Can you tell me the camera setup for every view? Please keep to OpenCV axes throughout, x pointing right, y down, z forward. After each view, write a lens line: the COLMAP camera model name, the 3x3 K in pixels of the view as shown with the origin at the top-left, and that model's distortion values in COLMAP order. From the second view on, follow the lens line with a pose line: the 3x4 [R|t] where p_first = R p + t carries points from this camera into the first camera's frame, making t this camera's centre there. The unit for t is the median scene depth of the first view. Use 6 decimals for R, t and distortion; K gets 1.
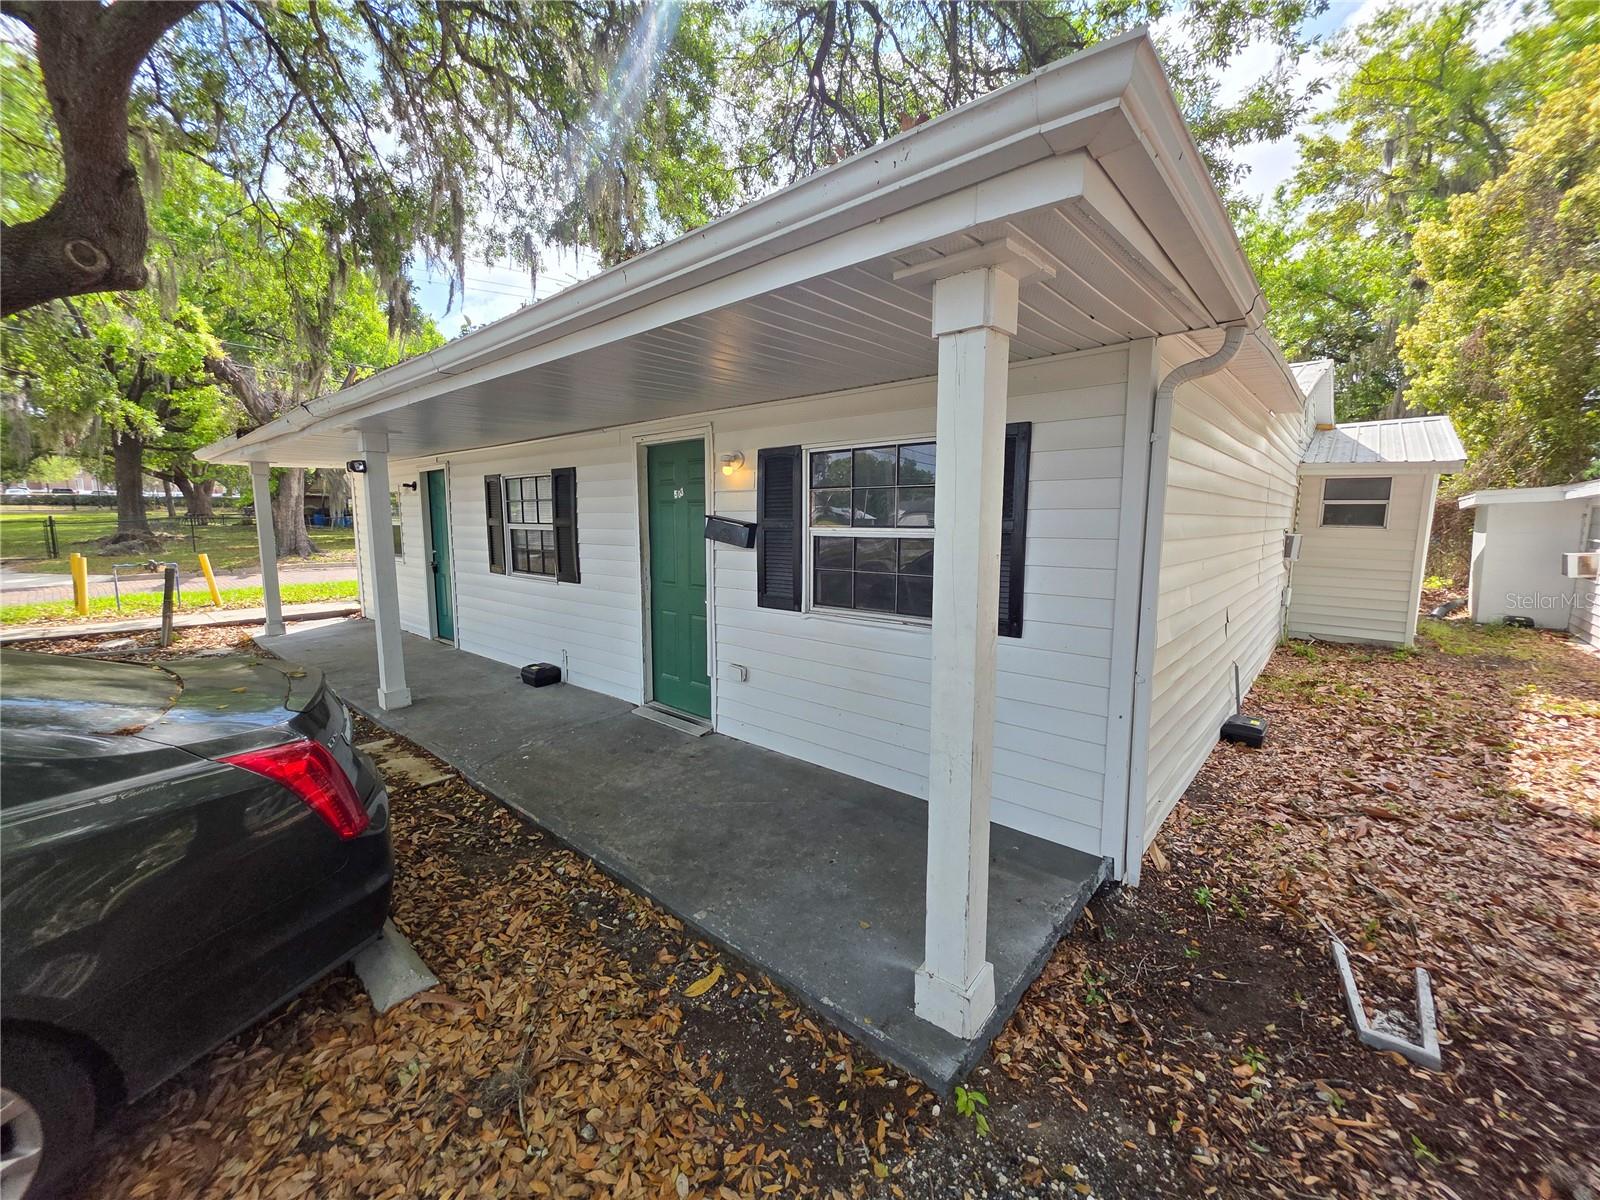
lens RADIAL K [[642.0, 0, 794.8], [0, 642.0, 598.7], [0, 0, 1]] dist [0.000489, 0.000594]
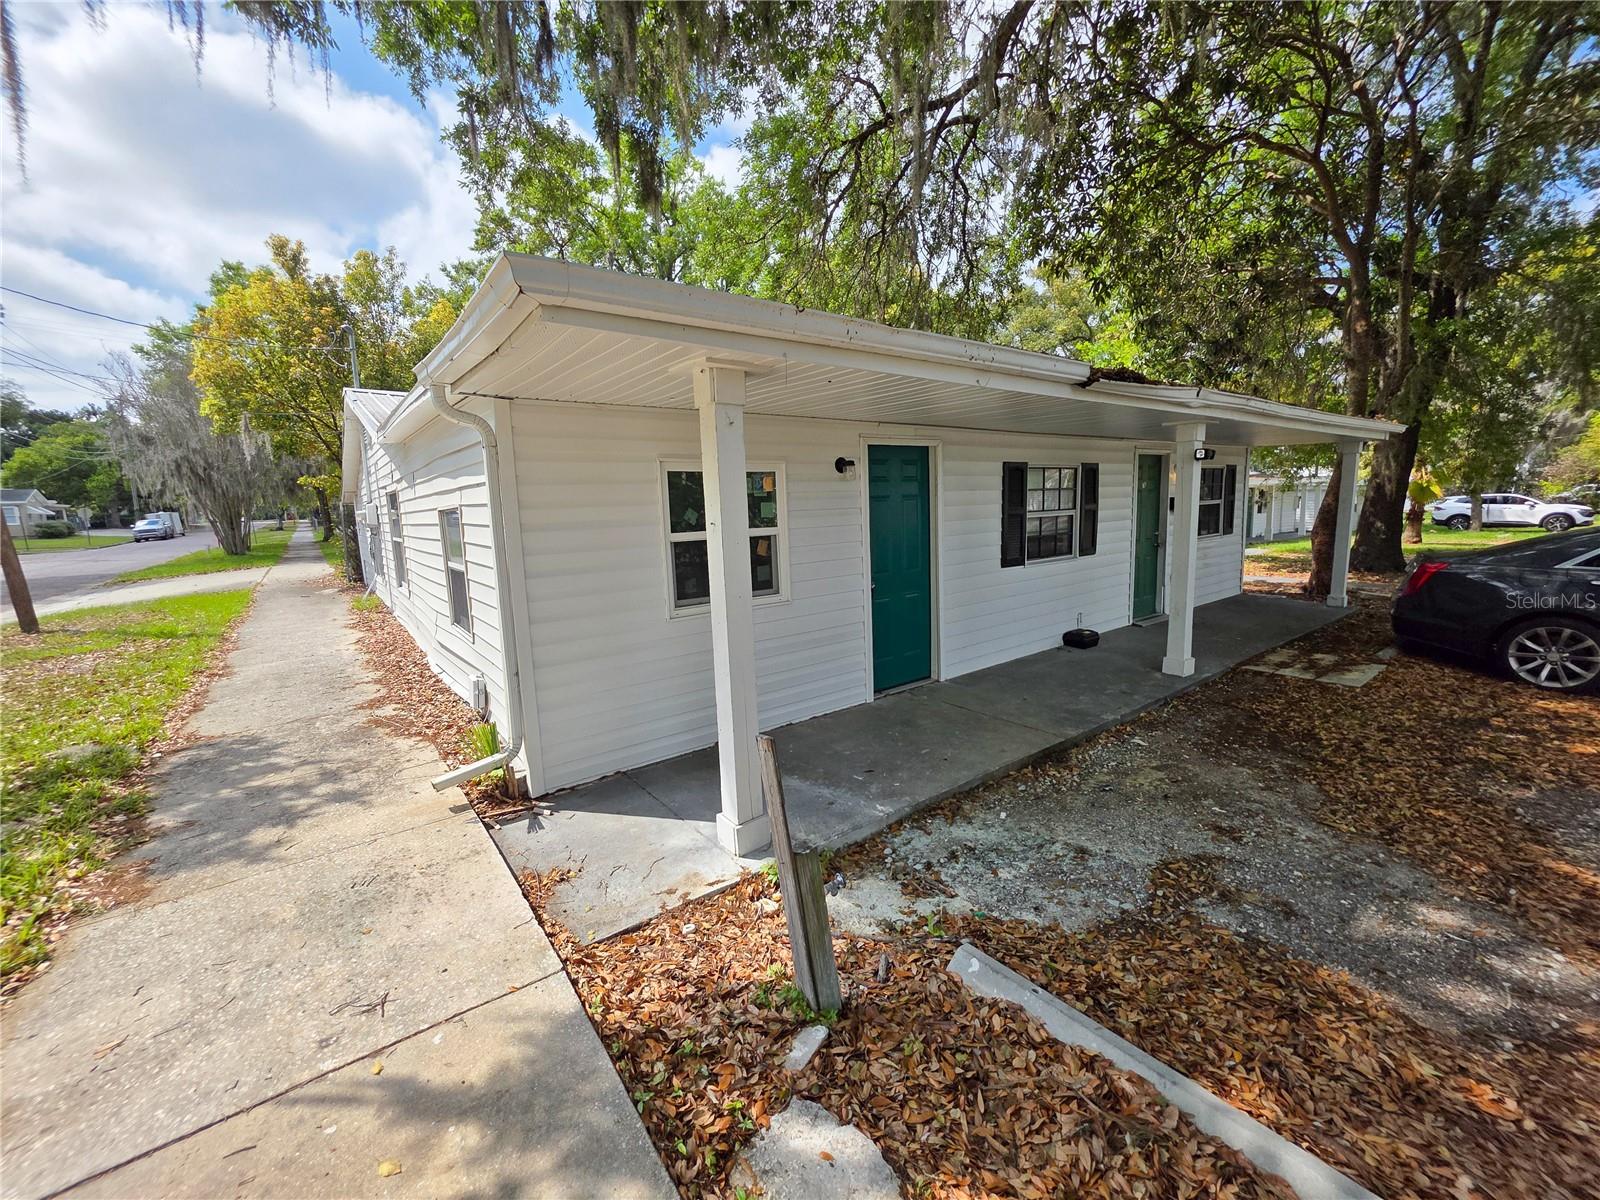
lens RADIAL K [[642.0, 0, 794.8], [0, 642.0, 598.7], [0, 0, 1]] dist [0.000489, 0.000594]
pose [[0.192454, -0.140256, 0.971231, -2.267980], [0.171838, 0.979257, 0.107365, -0.236372], [-0.966144, 0.146232, 0.212563, 1.753304]]
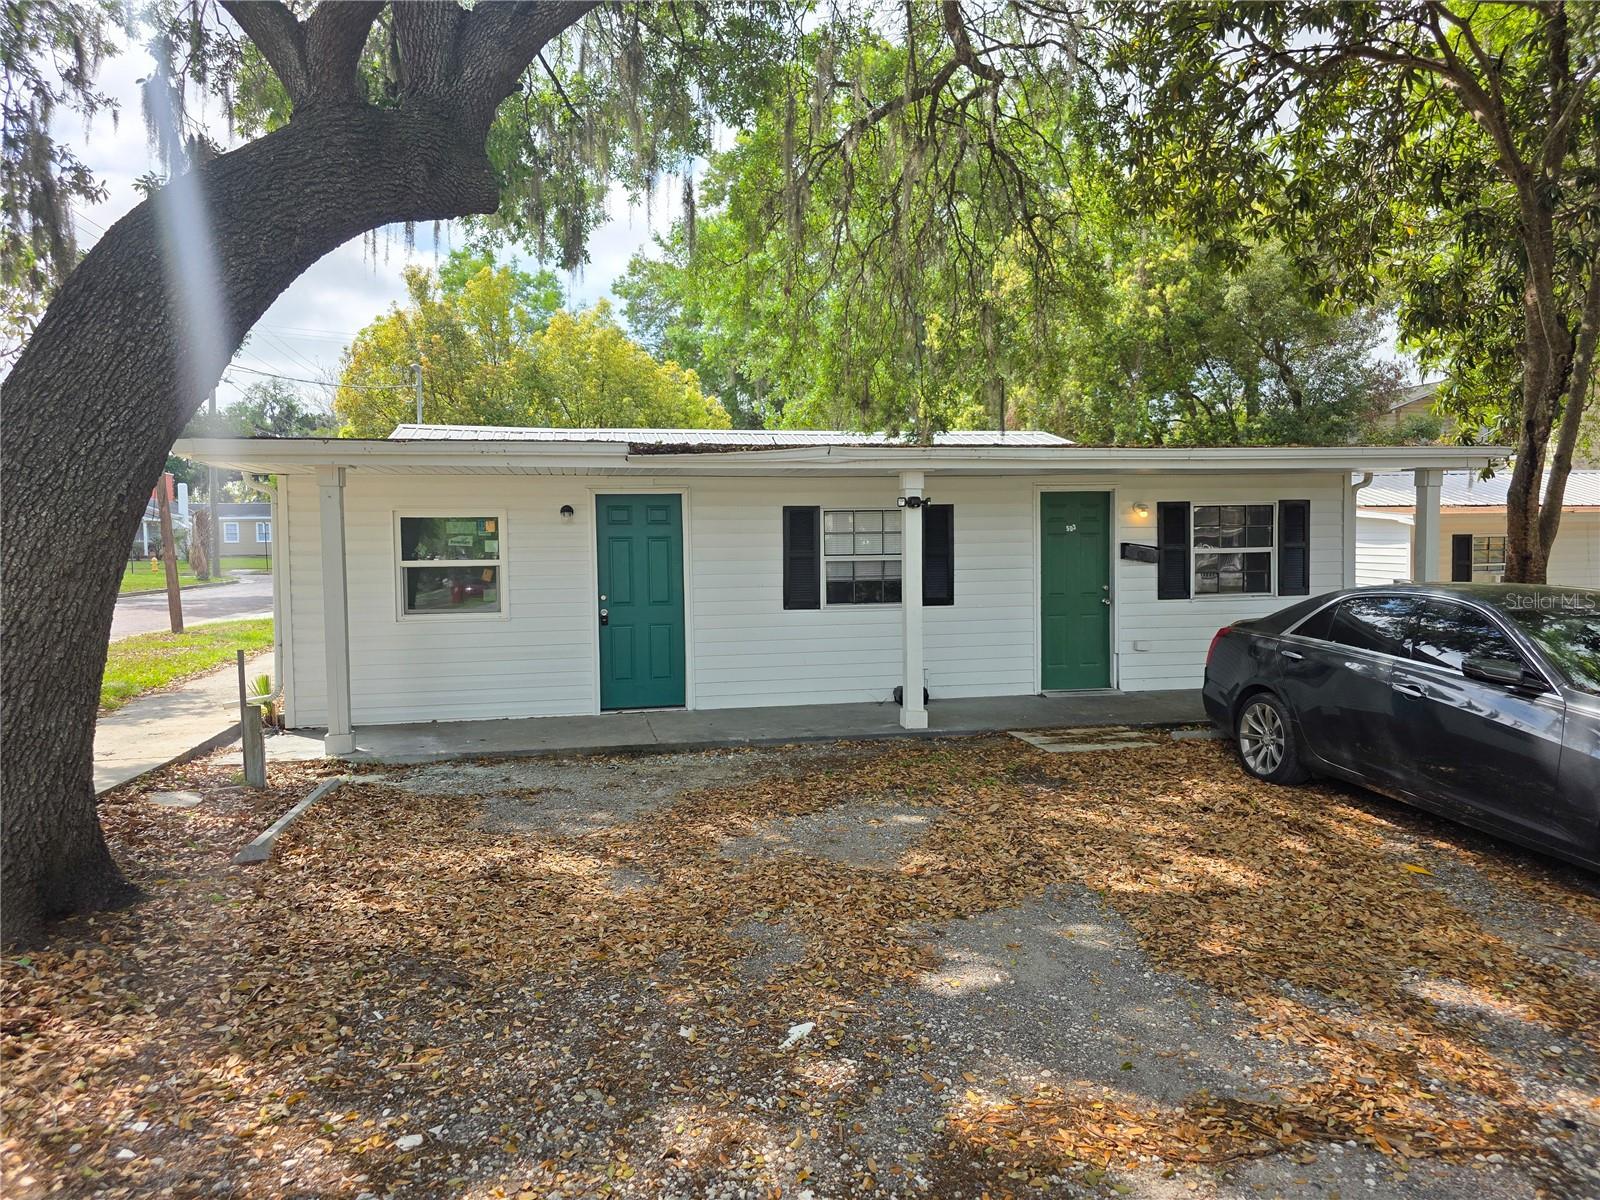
lens RADIAL K [[1076.3, 0, 800.0], [0, 1076.3, 600.0], [0, 0, 1]] dist [0.079028, -0.073830]
pose [[0.595816, -0.039111, 0.802168, -2.693184], [0.121933, 0.991640, -0.042218, 0.019079], [-0.793811, 0.122966, 0.595603, 0.103223]]
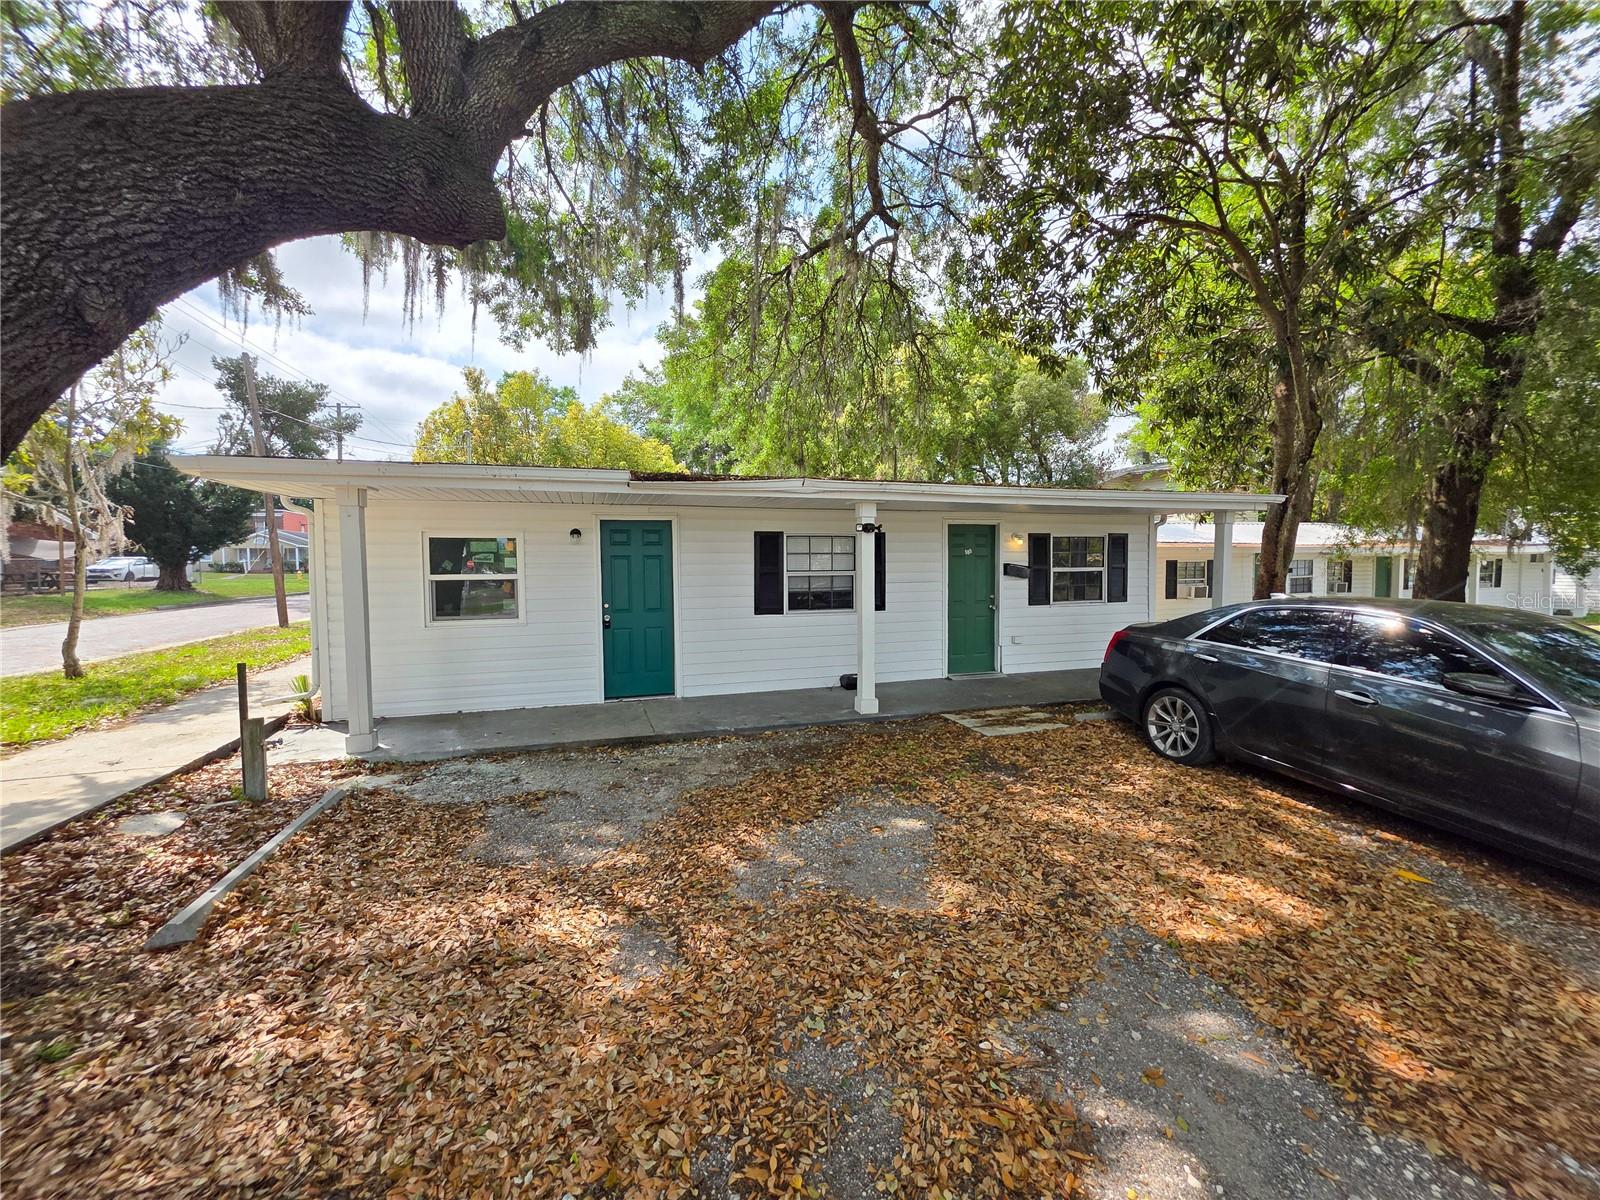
lens RADIAL K [[642.0, 0, 794.8], [0, 642.0, 598.7], [0, 0, 1]] dist [0.000489, 0.000594]
pose [[0.506436, -0.039982, 0.861350, -2.261026], [0.125826, 0.991658, -0.027950, -0.046995], [-0.853048, 0.122535, 0.507242, 0.566586]]
